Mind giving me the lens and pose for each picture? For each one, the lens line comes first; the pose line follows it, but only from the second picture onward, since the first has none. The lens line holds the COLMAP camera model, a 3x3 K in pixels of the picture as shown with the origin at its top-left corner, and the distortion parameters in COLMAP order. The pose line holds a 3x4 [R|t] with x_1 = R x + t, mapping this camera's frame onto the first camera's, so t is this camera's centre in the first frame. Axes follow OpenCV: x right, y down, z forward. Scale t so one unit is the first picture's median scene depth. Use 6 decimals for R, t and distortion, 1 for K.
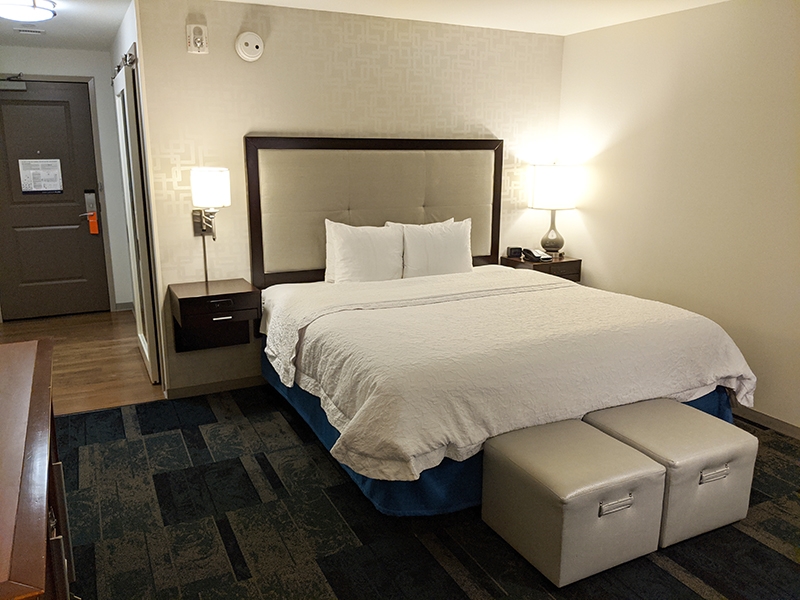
lens RADIAL K [[655.5, 0, 400.0], [0, 655.5, 300.0], [0, 0, 1]] dist [0.042825, -0.104479]
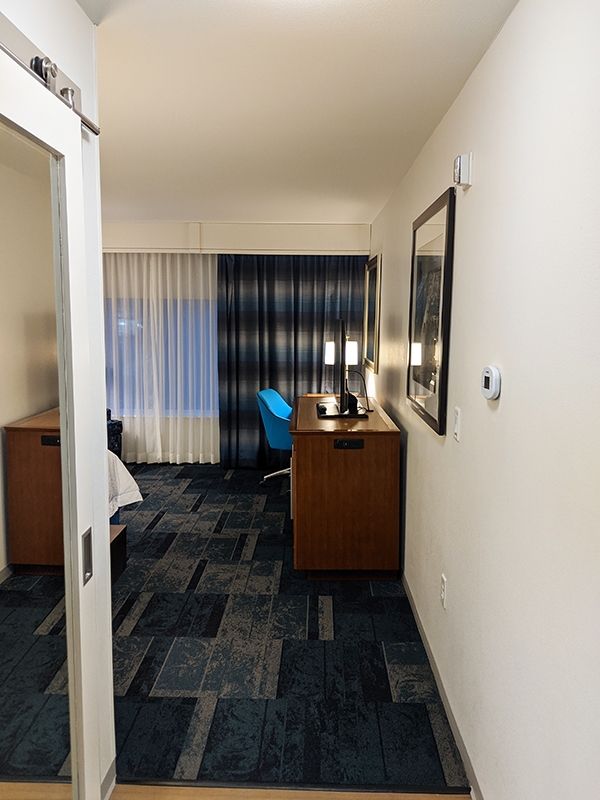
lens RADIAL K [[655.5, 0, 300.0], [0, 655.5, 400.0], [0, 0, 1]] dist [0.042825, -0.104479]
pose [[-0.888791, -0.071850, 0.452646, -1.005521], [0.092244, 0.939380, 0.330236, -0.426759], [-0.448934, 0.335265, -0.828285, 1.811833]]
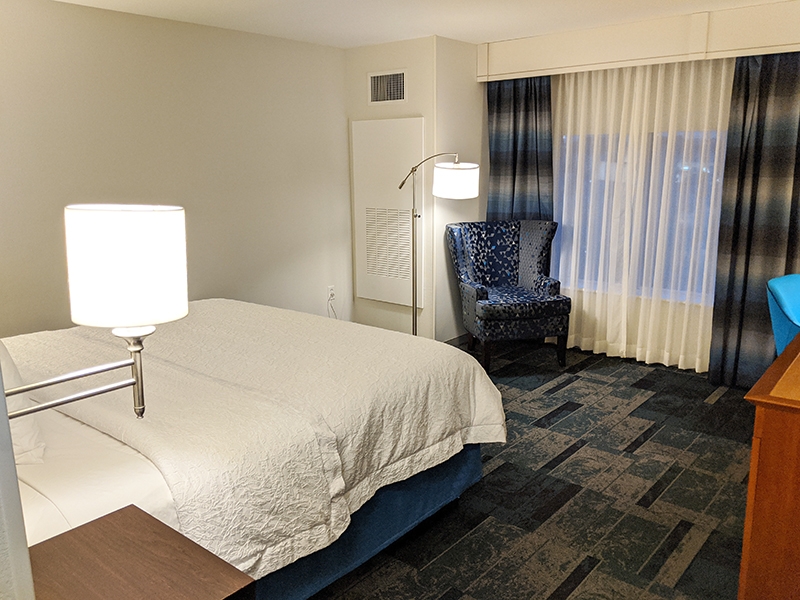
lens RADIAL K [[655.5, 0, 400.0], [0, 655.5, 300.0], [0, 0, 1]] dist [0.042825, -0.104479]
pose [[-0.406083, -0.193410, 0.893135, -0.808144], [0.216845, 0.929038, 0.299778, -0.283509], [-0.887736, 0.315406, -0.335326, 1.250766]]
